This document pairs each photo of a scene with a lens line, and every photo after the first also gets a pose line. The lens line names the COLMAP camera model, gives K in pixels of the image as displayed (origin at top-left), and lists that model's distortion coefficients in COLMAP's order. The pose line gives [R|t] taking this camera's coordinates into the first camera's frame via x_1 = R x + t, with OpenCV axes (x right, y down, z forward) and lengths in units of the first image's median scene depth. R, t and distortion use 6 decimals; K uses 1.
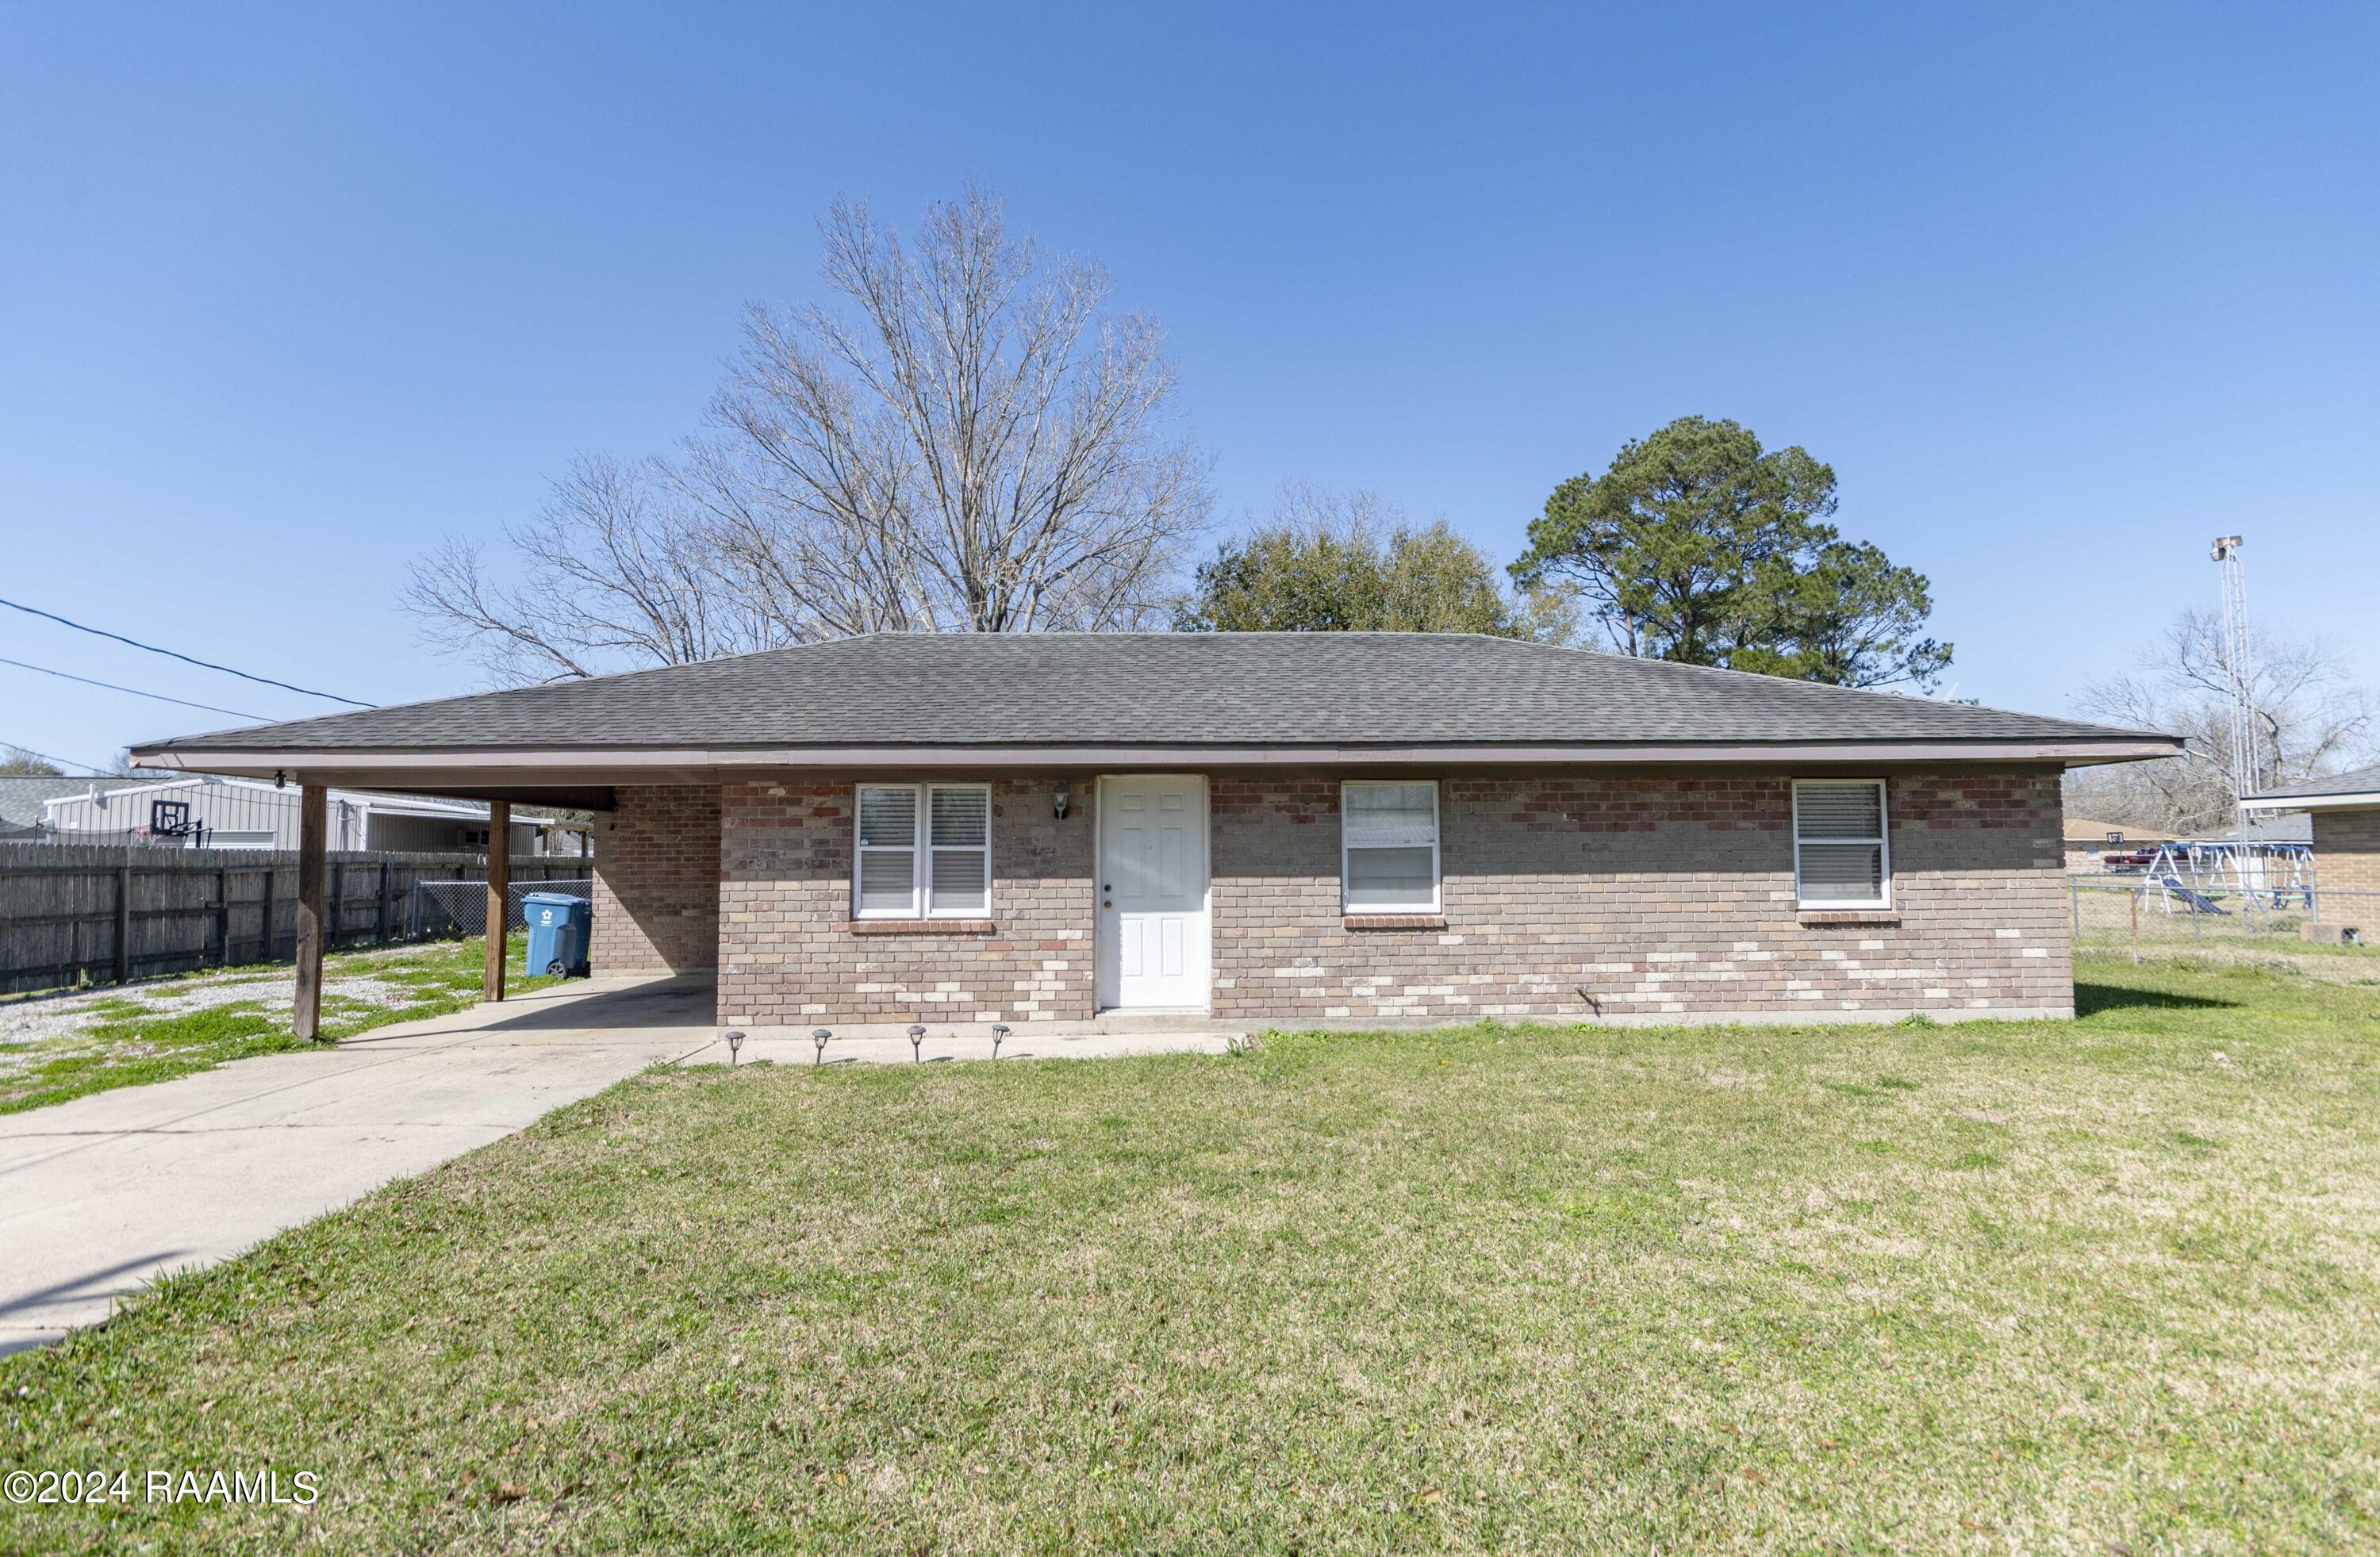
lens RADIAL K [[1153.0, 0, 1212.7], [0, 1153.0, 784.4], [0, 0, 1]] dist [0.001450, 0.000781]
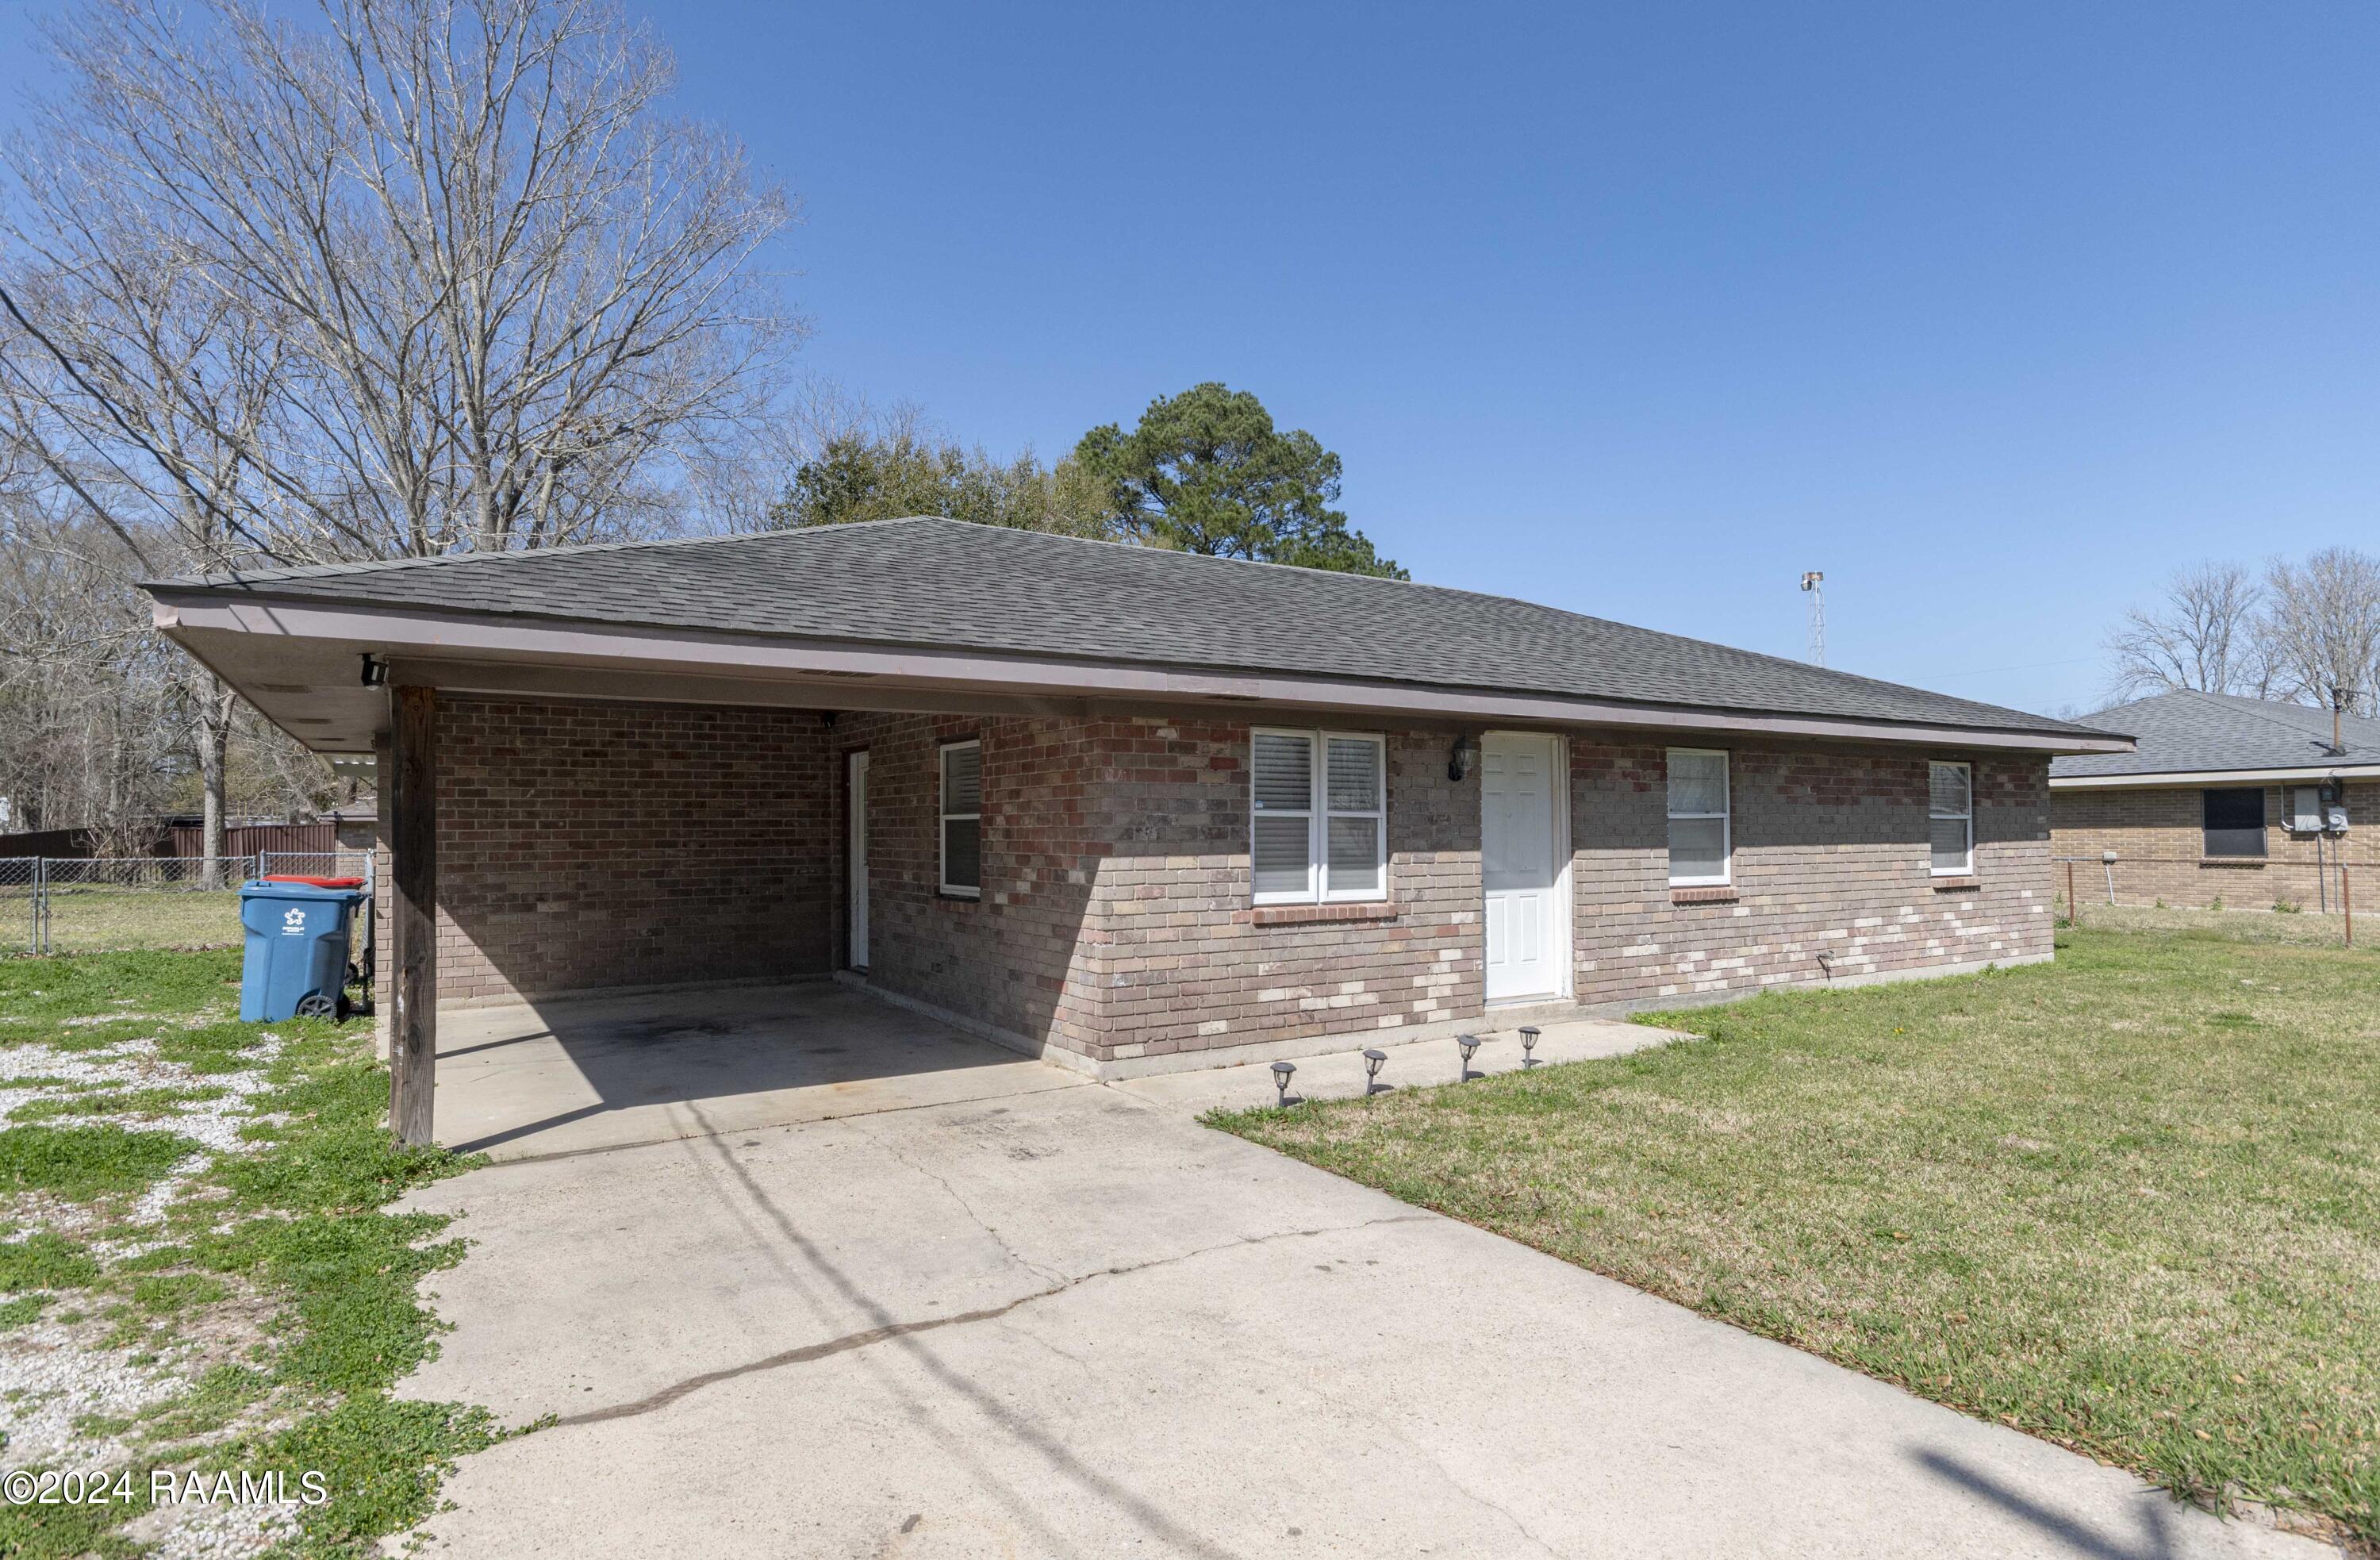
lens RADIAL K [[1274.6, 0, 1195.7], [0, 1274.6, 793.7], [0, 0, 1]] dist [0.002165, 0.000451]
pose [[0.863814, 0.018863, 0.503458, -0.752962], [-0.036868, 0.998986, 0.025828, 0.022429], [-0.502461, -0.040872, 0.863634, 0.292781]]
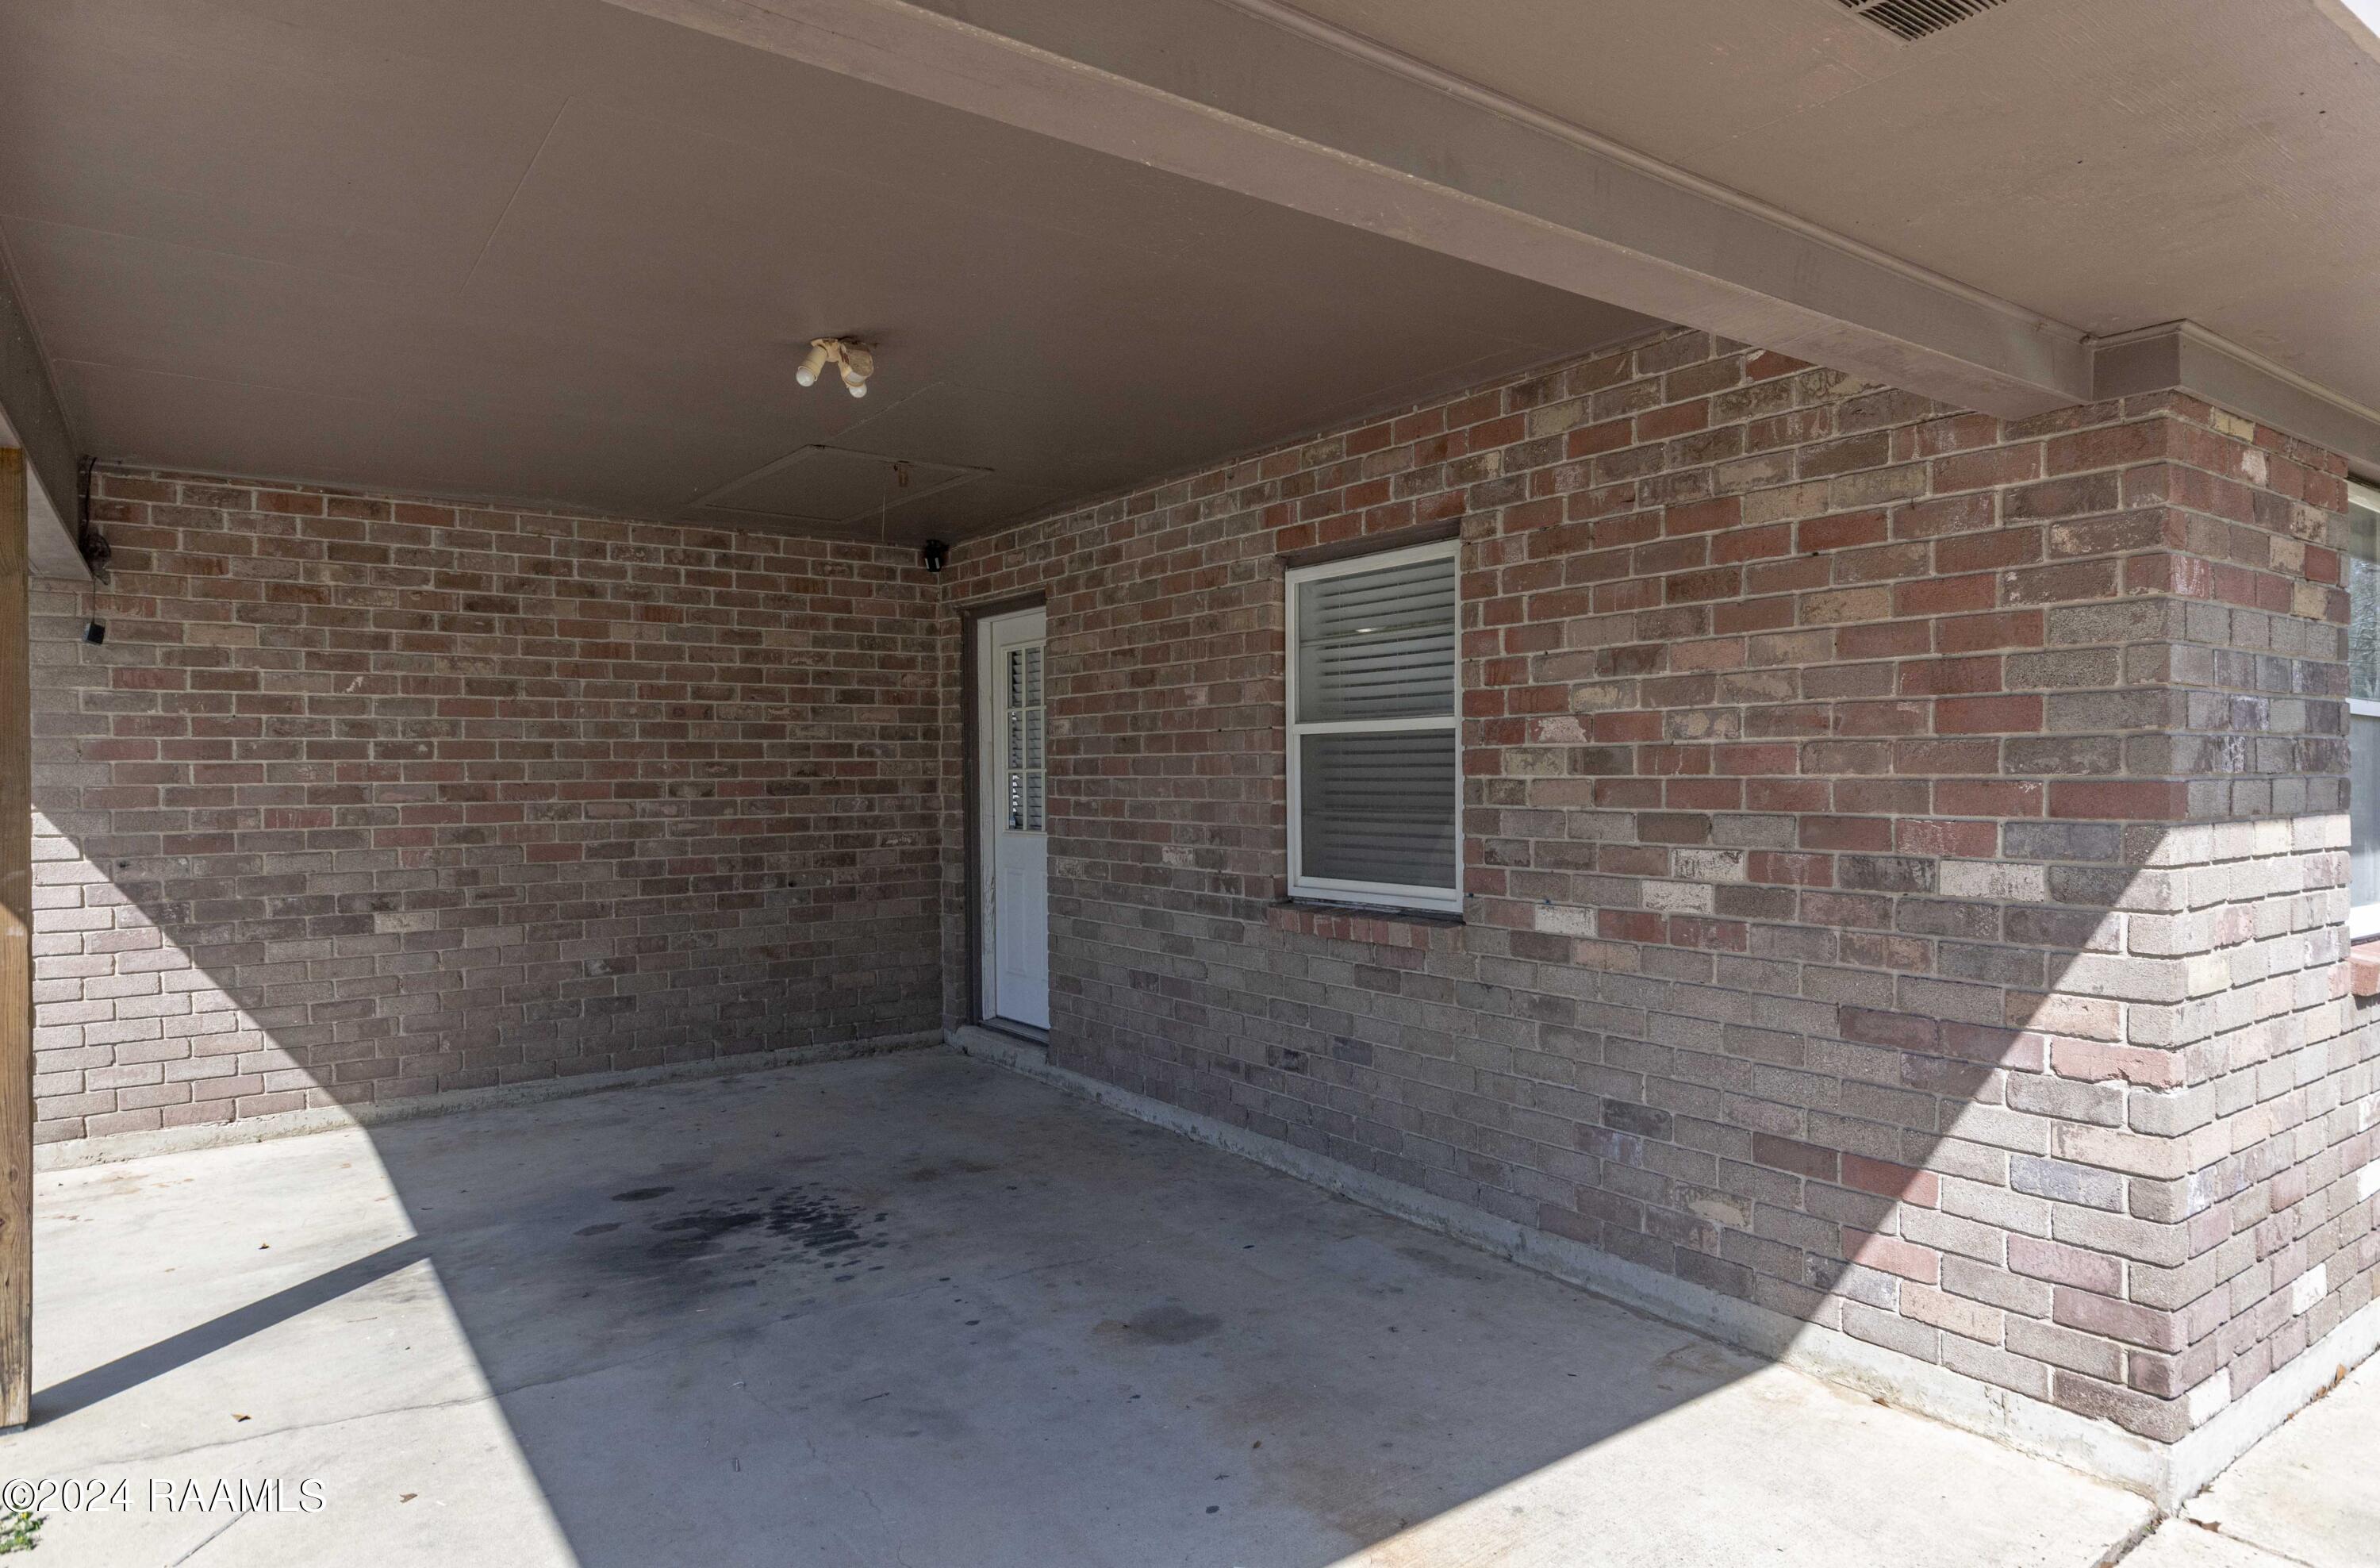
lens RADIAL K [[1356.1, 0, 1175.0], [0, 1356.1, 779.8], [0, 0, 1]] dist [0.000840, -0.003602]
pose [[0.829906, 0.000759, 0.557902, -0.726352], [-0.038262, 0.997722, 0.055558, 0.066169], [-0.556589, -0.067455, 0.828045, 0.870442]]
